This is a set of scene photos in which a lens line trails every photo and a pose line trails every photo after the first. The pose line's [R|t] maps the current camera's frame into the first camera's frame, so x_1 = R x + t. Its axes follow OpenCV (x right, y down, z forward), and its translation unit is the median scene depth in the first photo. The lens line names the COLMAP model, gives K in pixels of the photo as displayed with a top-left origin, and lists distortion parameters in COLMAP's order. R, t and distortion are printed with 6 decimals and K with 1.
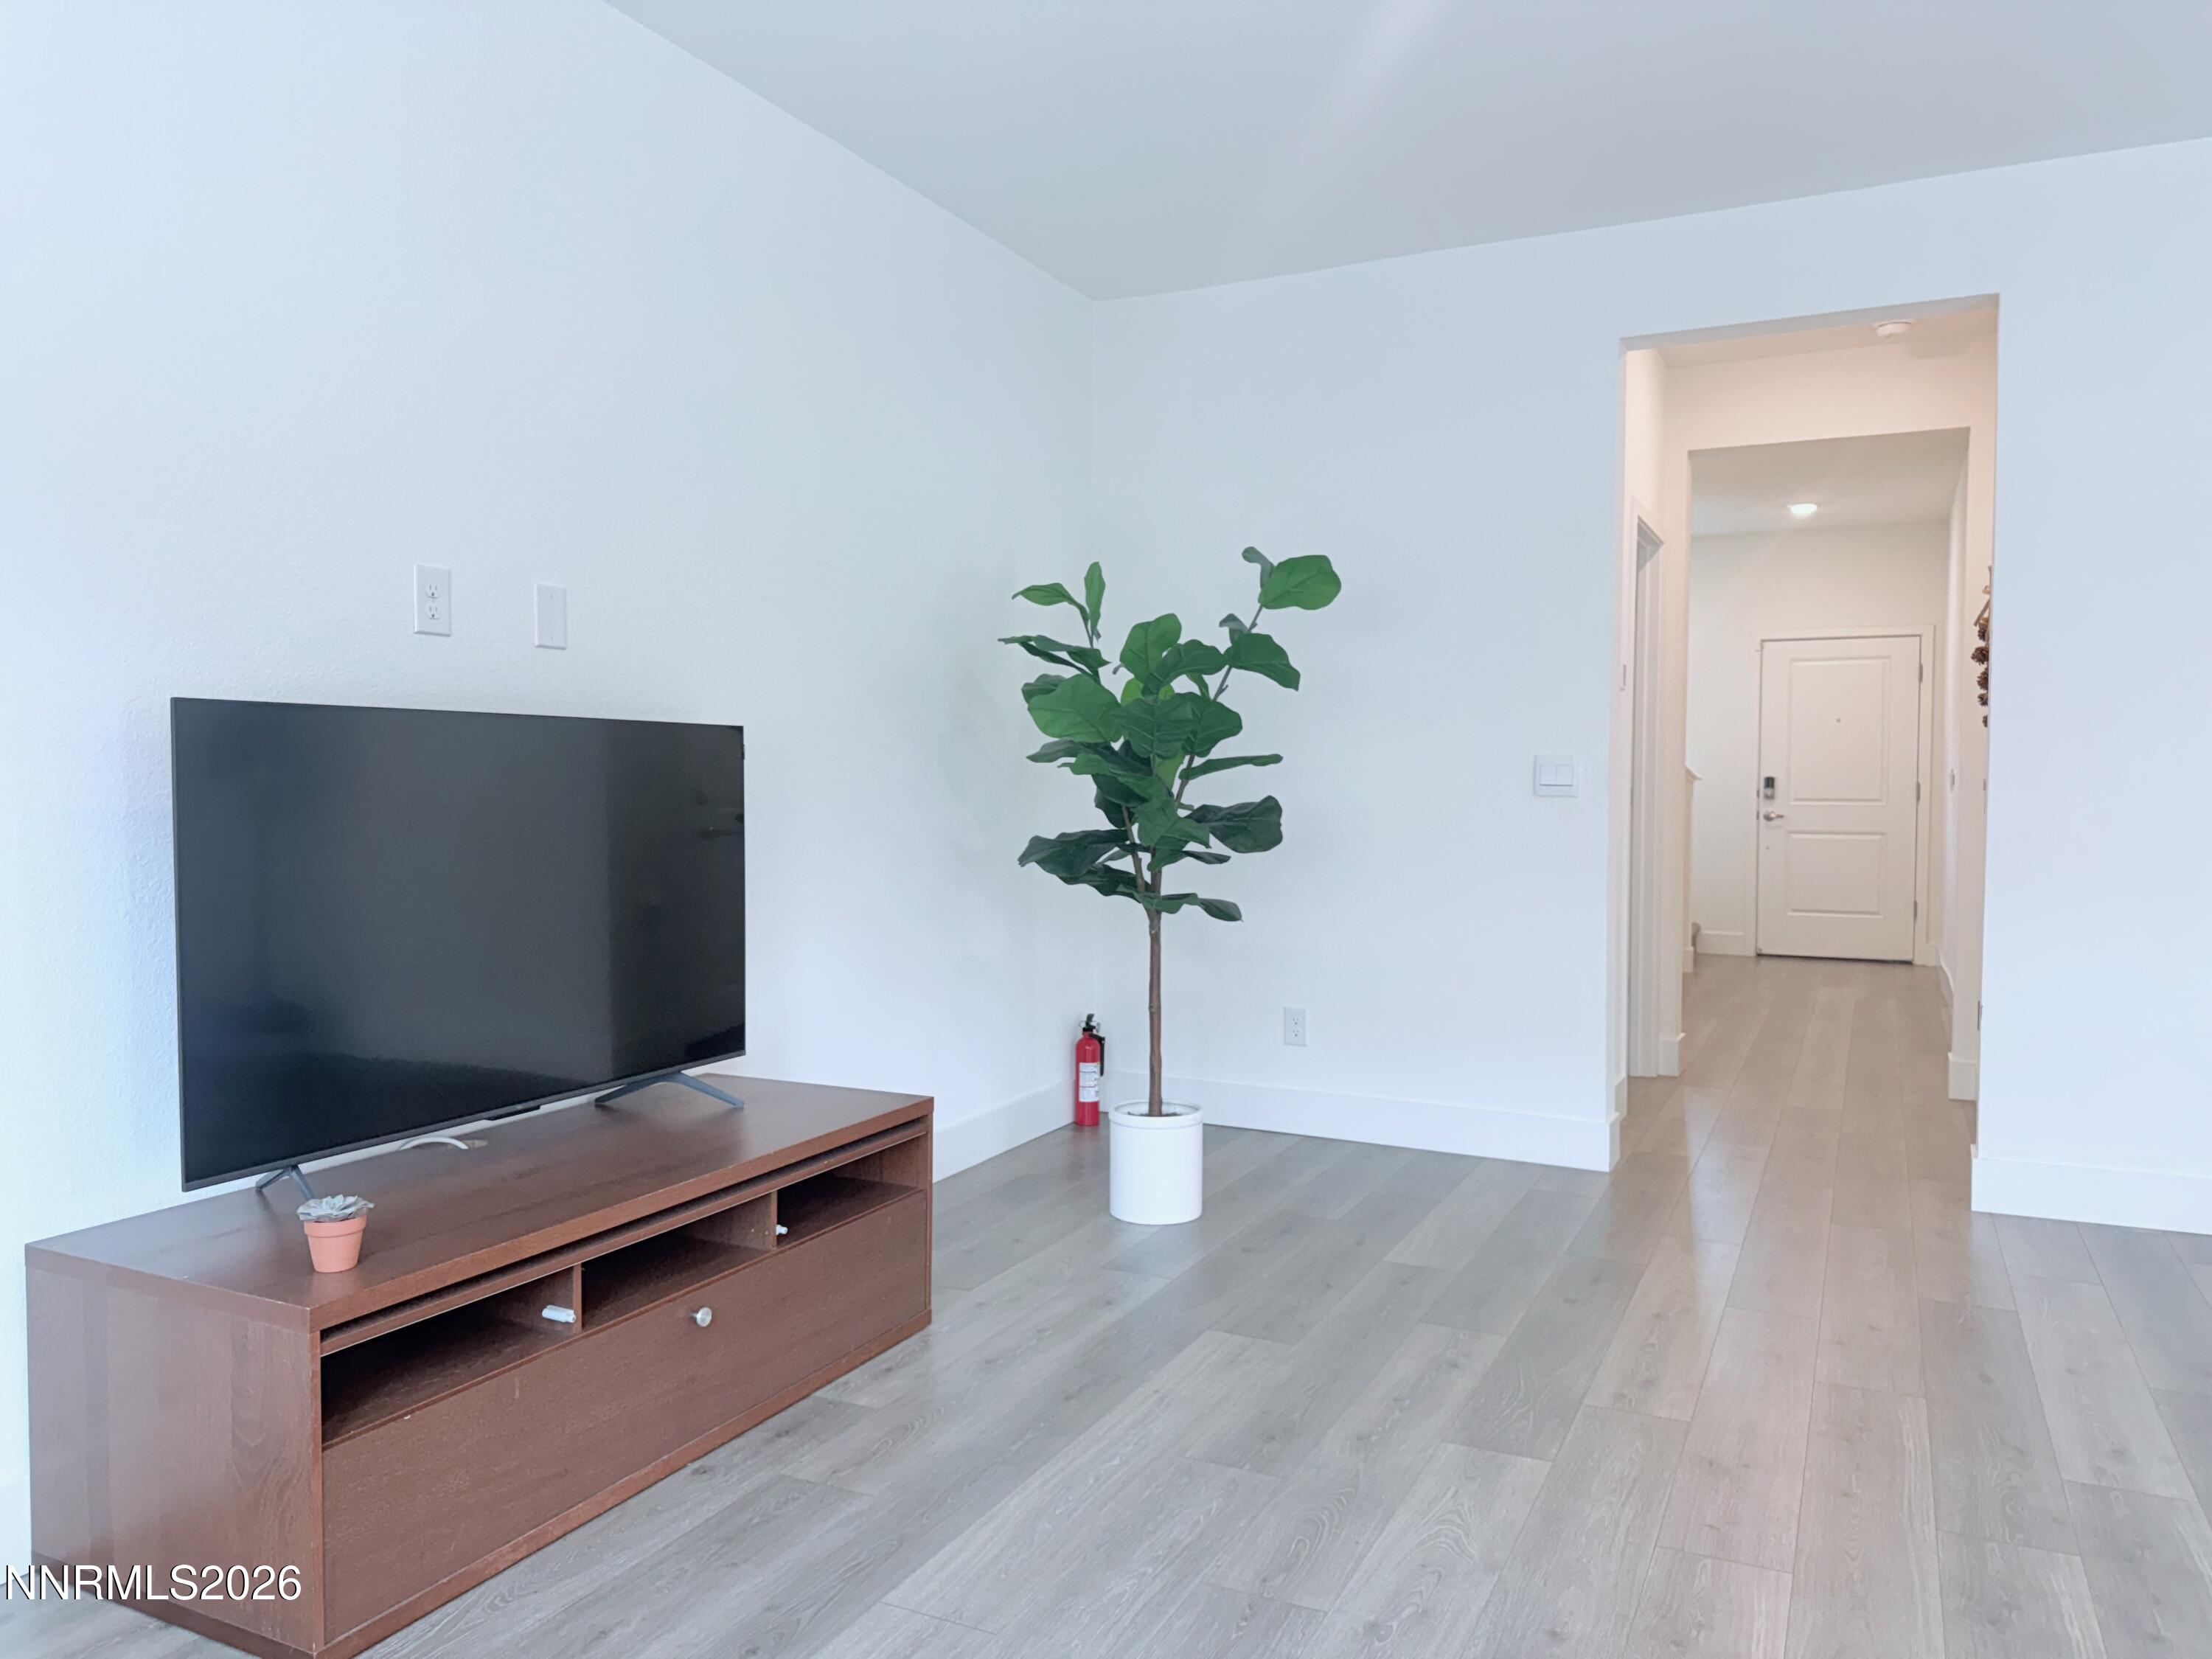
lens RADIAL K [[1514.4, 0, 1079.1], [0, 1514.4, 827.2], [0, 0, 1]] dist [0.078699, -0.108919]
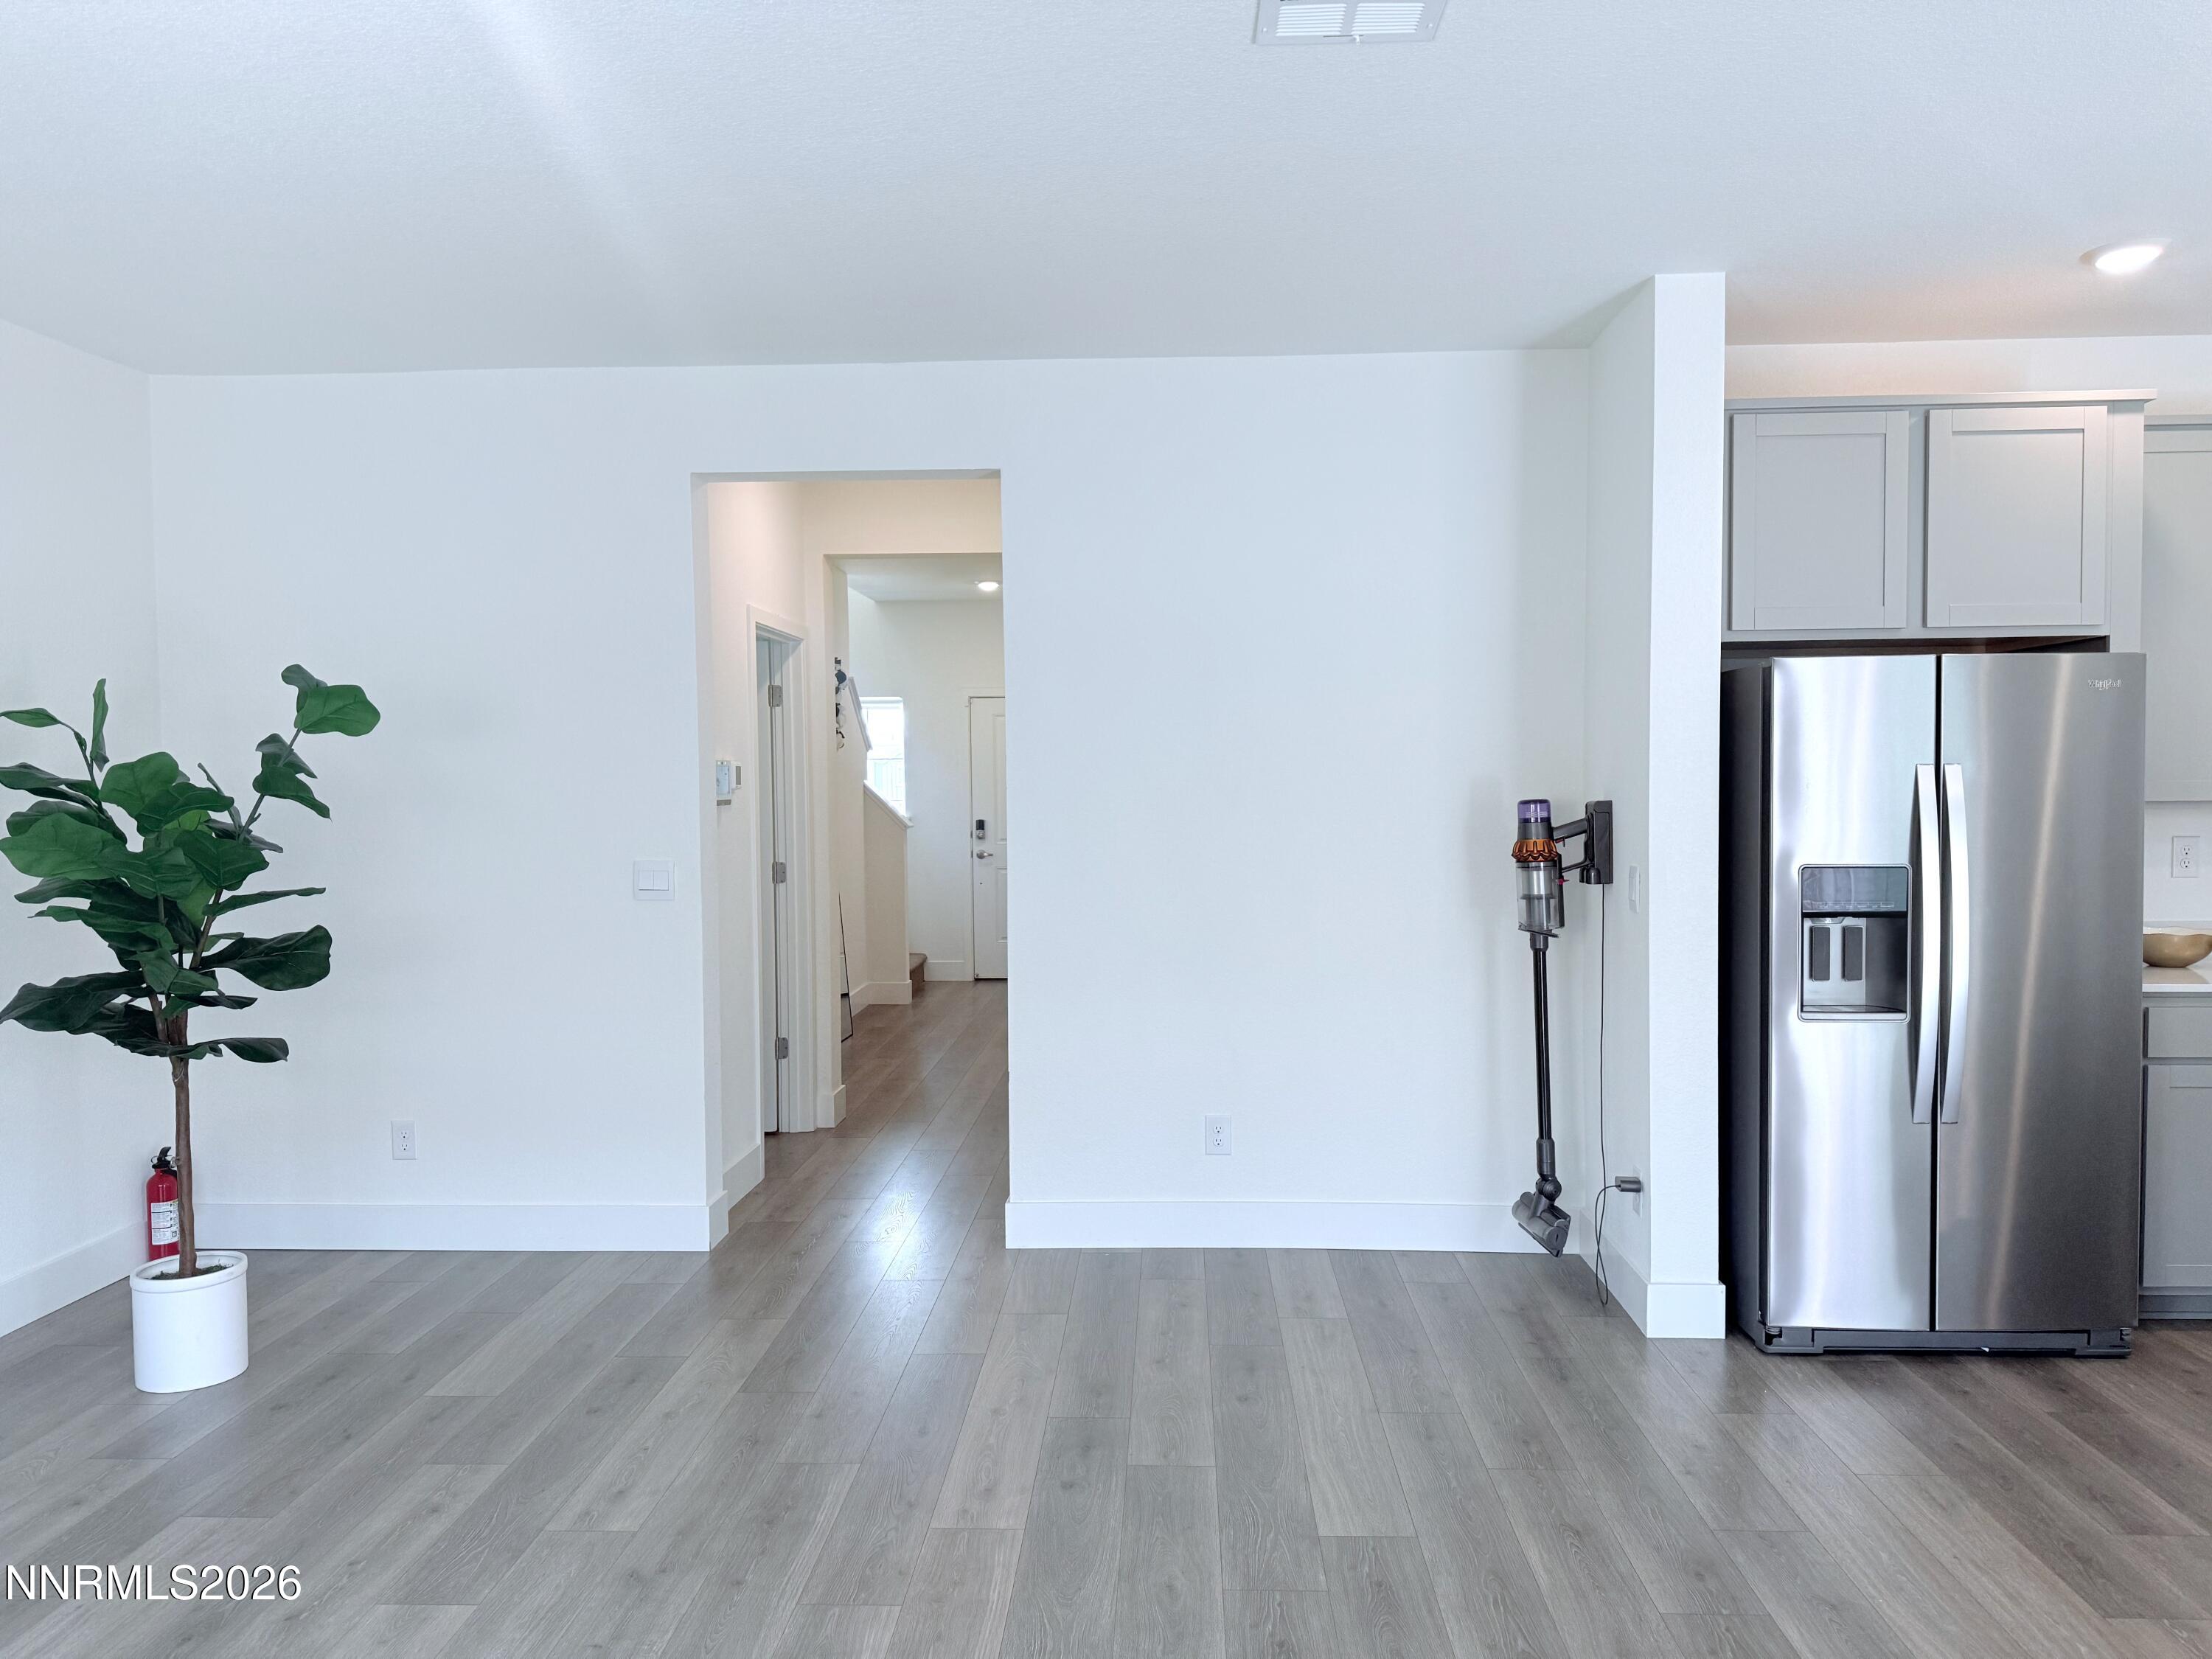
lens RADIAL K [[1514.4, 0, 1079.1], [0, 1514.4, 827.2], [0, 0, 1]] dist [0.078699, -0.108919]
pose [[0.914447, -0.023875, 0.404000, 0.178190], [0.023995, 0.999701, 0.004767, -0.077377], [-0.403993, 0.005335, 0.914747, -0.092119]]
